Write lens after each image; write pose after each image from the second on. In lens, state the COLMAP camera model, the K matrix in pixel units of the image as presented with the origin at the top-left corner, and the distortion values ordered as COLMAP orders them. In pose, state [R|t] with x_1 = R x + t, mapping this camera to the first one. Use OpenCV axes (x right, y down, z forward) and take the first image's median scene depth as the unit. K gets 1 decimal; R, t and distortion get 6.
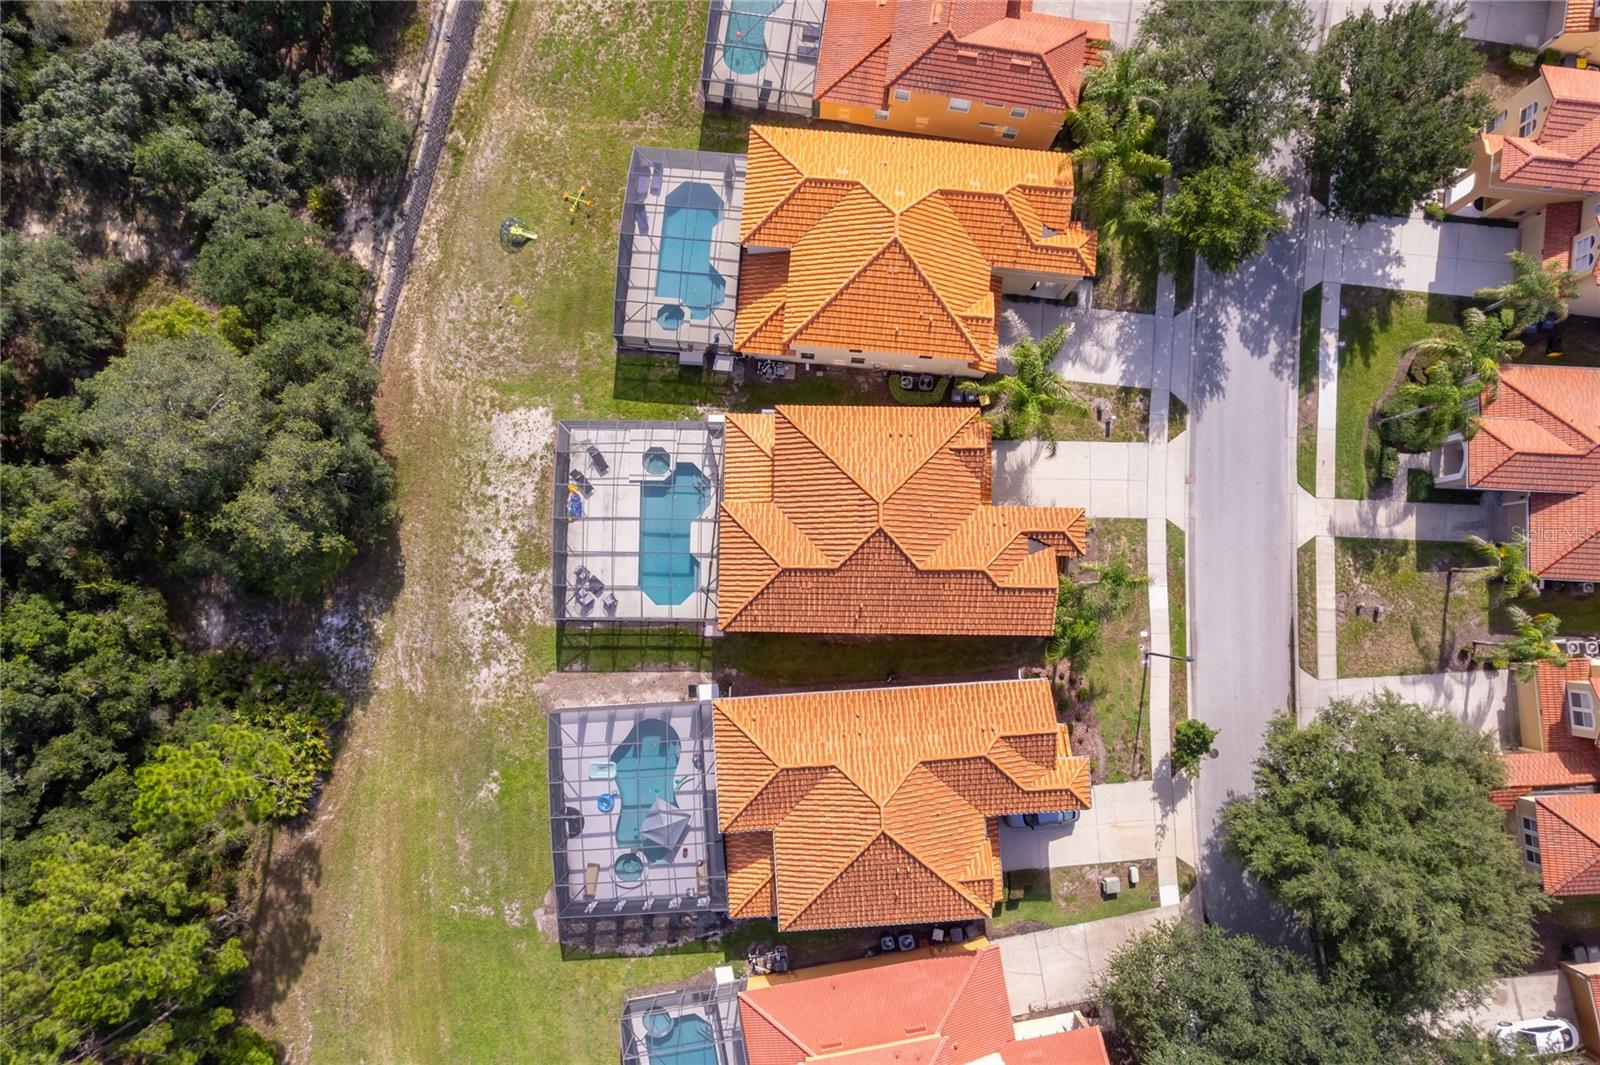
lens RADIAL K [[1029.3, 0, 803.2], [0, 1029.3, 533.8], [0, 0, 1]] dist [-0.084589, 0.075001]
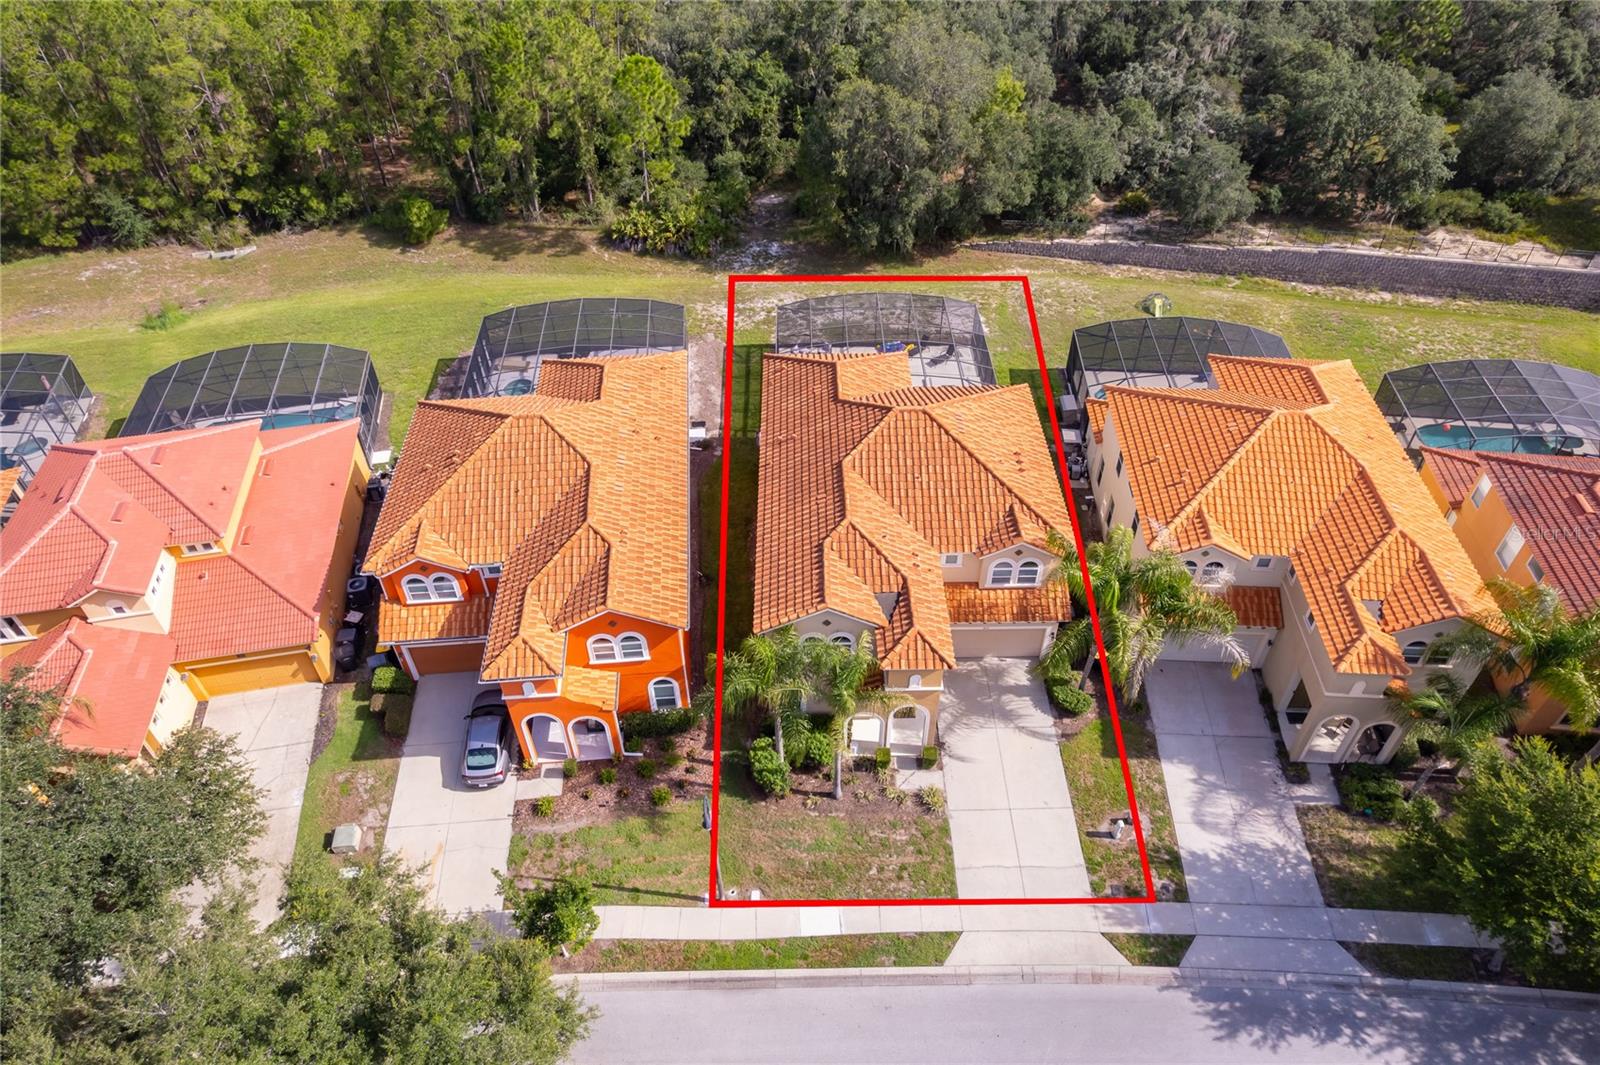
lens RADIAL K [[1029.3, 0, 803.2], [0, 1029.3, 533.8], [0, 0, 1]] dist [-0.084589, 0.075001]
pose [[0.022929, 0.672280, -0.739942, 0.623208], [-0.996551, 0.074408, 0.036724, 0.035288], [0.079747, 0.736548, 0.671668, 0.466974]]
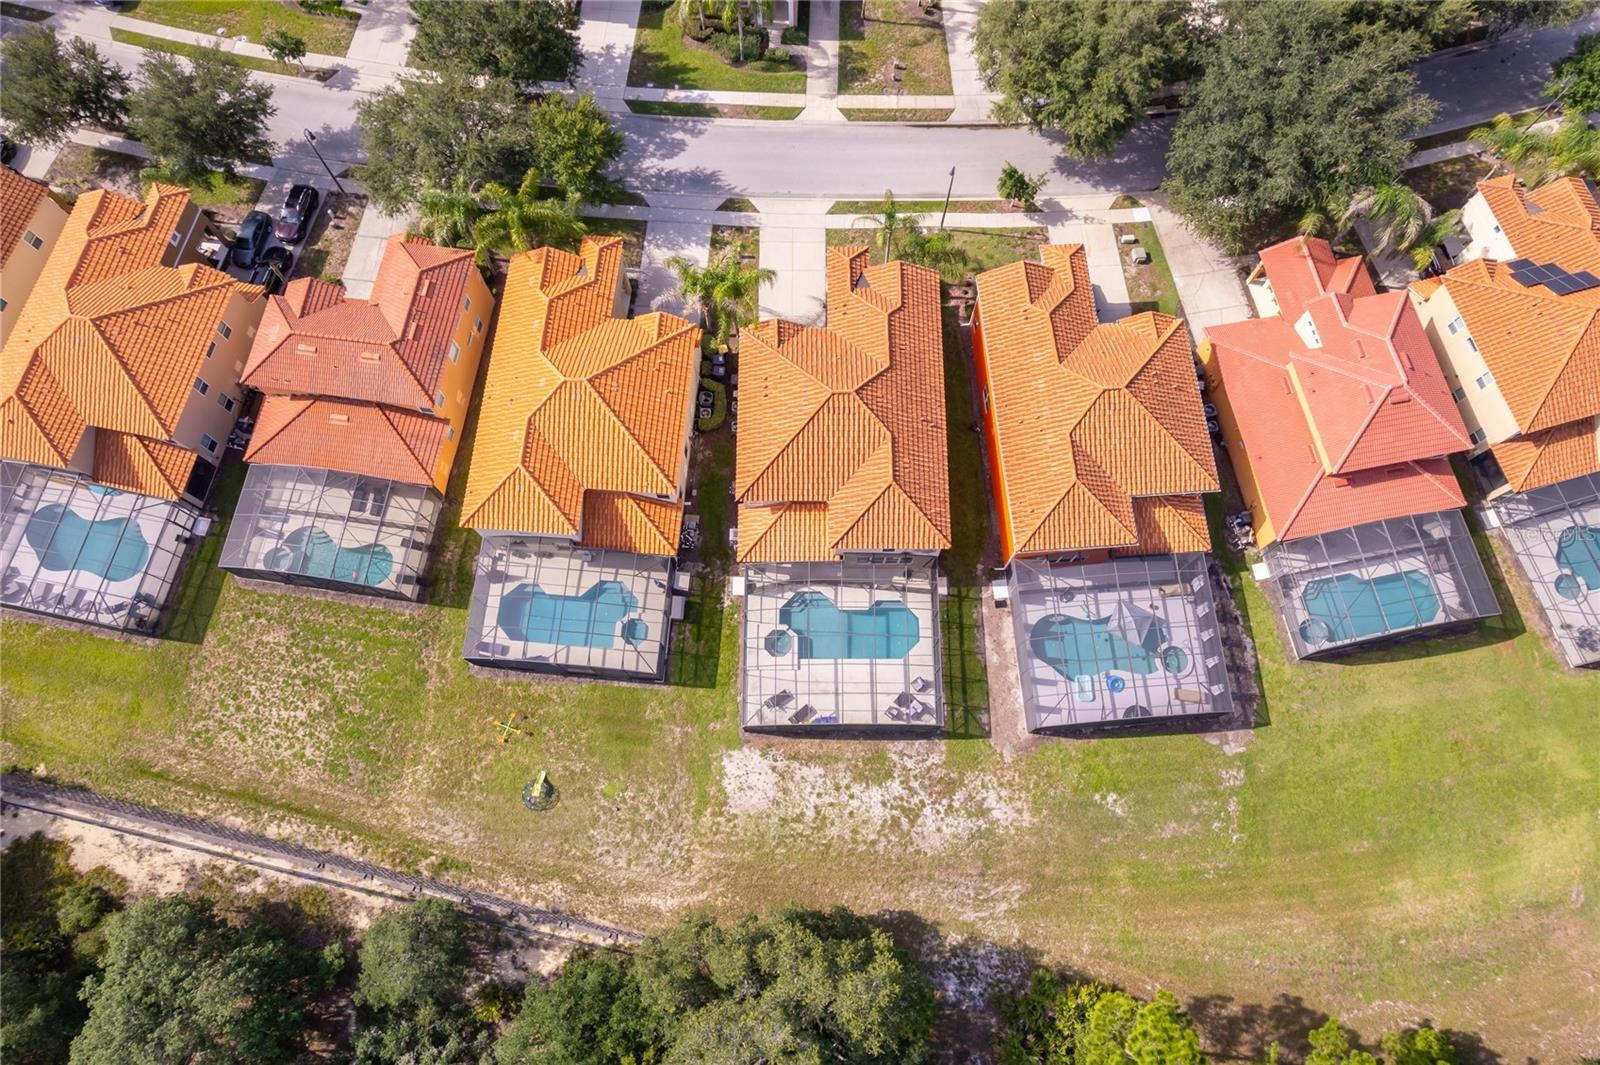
lens RADIAL K [[1029.3, 0, 803.2], [0, 1029.3, 533.8], [0, 0, 1]] dist [-0.084589, 0.075001]
pose [[-0.011851, -0.952349, 0.304782, -0.351860], [0.997851, 0.008381, 0.064987, -0.114189], [-0.064444, 0.304897, 0.950203, 0.001855]]
